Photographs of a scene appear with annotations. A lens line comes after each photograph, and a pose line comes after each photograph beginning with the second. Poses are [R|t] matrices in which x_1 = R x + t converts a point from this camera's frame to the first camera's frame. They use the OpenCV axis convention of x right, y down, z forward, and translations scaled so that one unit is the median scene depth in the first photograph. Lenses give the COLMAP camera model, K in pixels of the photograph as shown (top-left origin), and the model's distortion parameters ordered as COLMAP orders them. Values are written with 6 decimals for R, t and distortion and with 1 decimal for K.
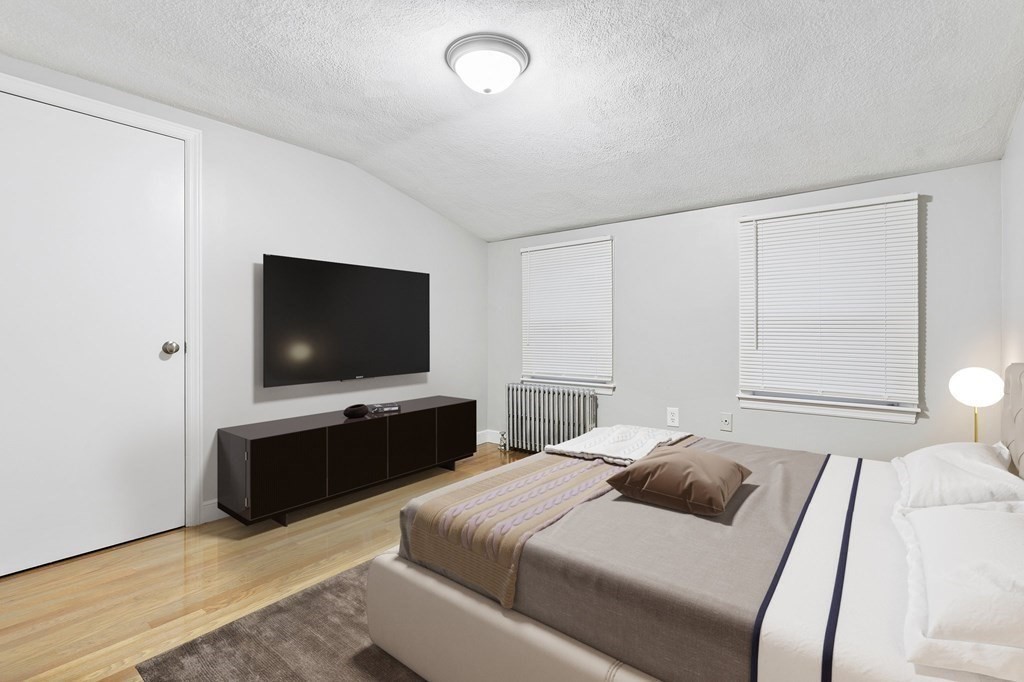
lens RADIAL K [[466.1, 0, 534.0], [0, 466.1, 335.8], [0, 0, 1]] dist [-0.000541, -0.000076]
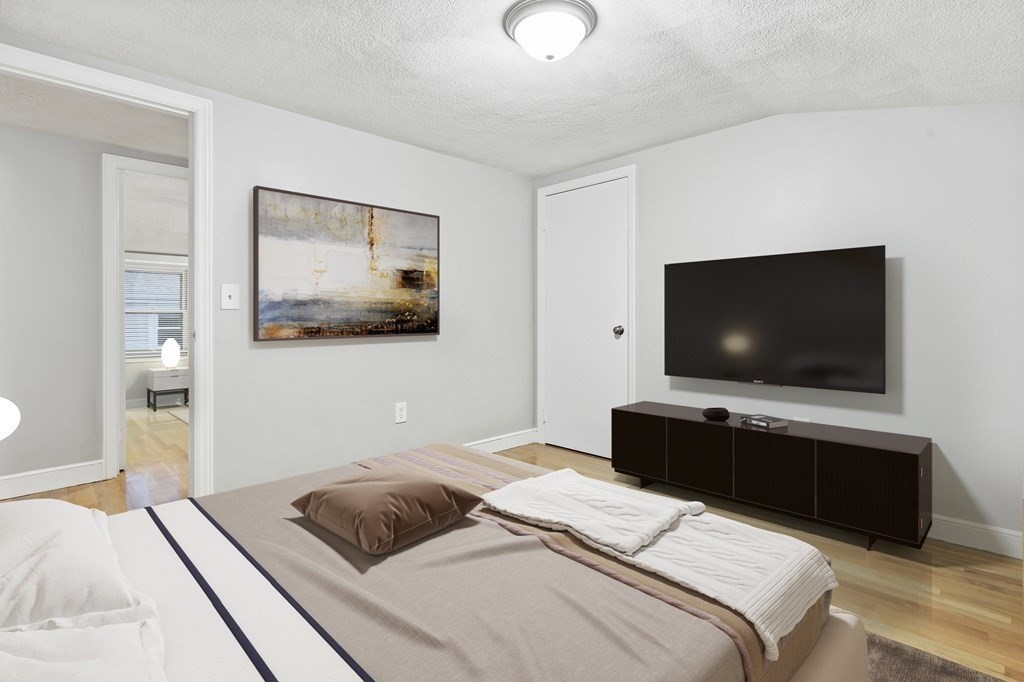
lens RADIAL K [[466.1, 0, 534.0], [0, 466.1, 335.8], [0, 0, 1]] dist [-0.000541, -0.000076]
pose [[-0.090785, 0.032317, -0.995346, 0.571406], [-0.020725, 0.999196, 0.034332, -0.023039], [0.995655, 0.023745, -0.090042, 0.665498]]
